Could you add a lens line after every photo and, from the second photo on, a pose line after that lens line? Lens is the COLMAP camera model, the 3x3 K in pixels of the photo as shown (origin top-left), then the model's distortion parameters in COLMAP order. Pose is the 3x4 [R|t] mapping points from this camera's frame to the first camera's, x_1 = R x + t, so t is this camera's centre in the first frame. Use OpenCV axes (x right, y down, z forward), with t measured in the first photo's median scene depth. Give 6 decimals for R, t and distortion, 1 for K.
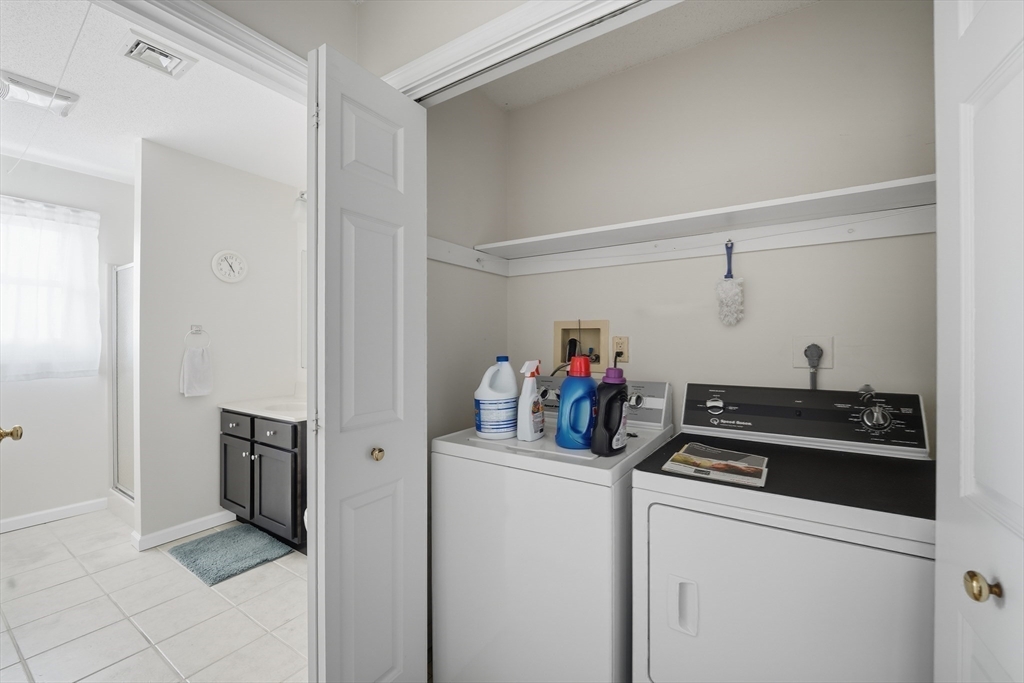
lens RADIAL K [[416.8, 0, 510.3], [0, 416.8, 341.5], [0, 0, 1]] dist [-0.013046, 0.000360]
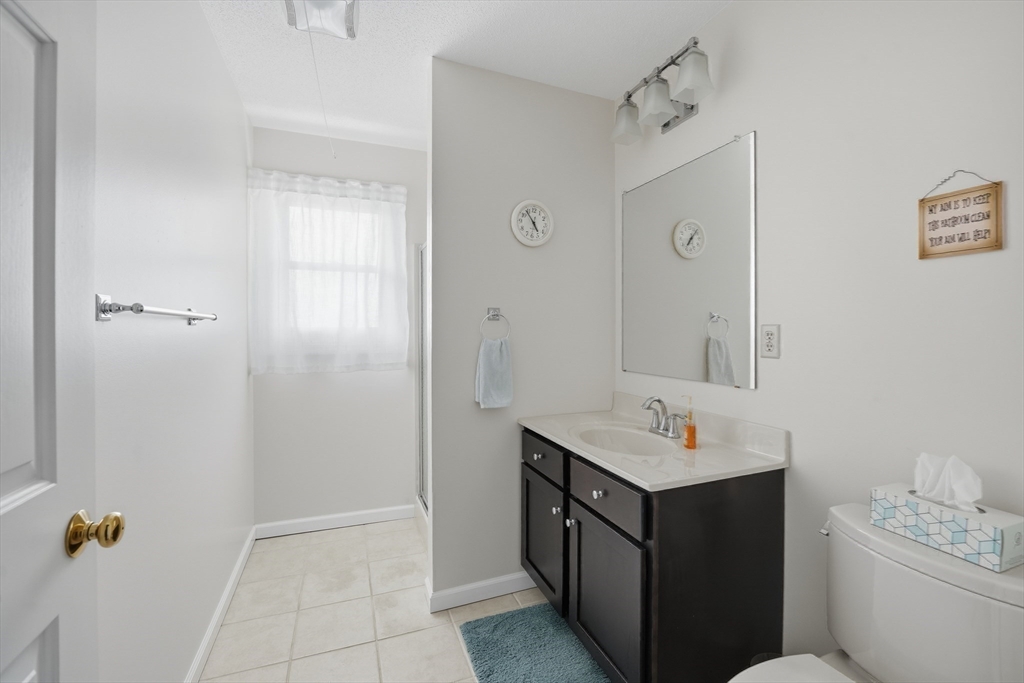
lens RADIAL K [[416.8, 0, 513.4], [0, 416.8, 338.3], [0, 0, 1]] dist [-0.013046, 0.000360]
pose [[0.818037, 0.008699, -0.575100, -0.314965], [0.000748, 0.999869, 0.016187, 0.001882], [0.575165, -0.013672, 0.817923, 0.427739]]
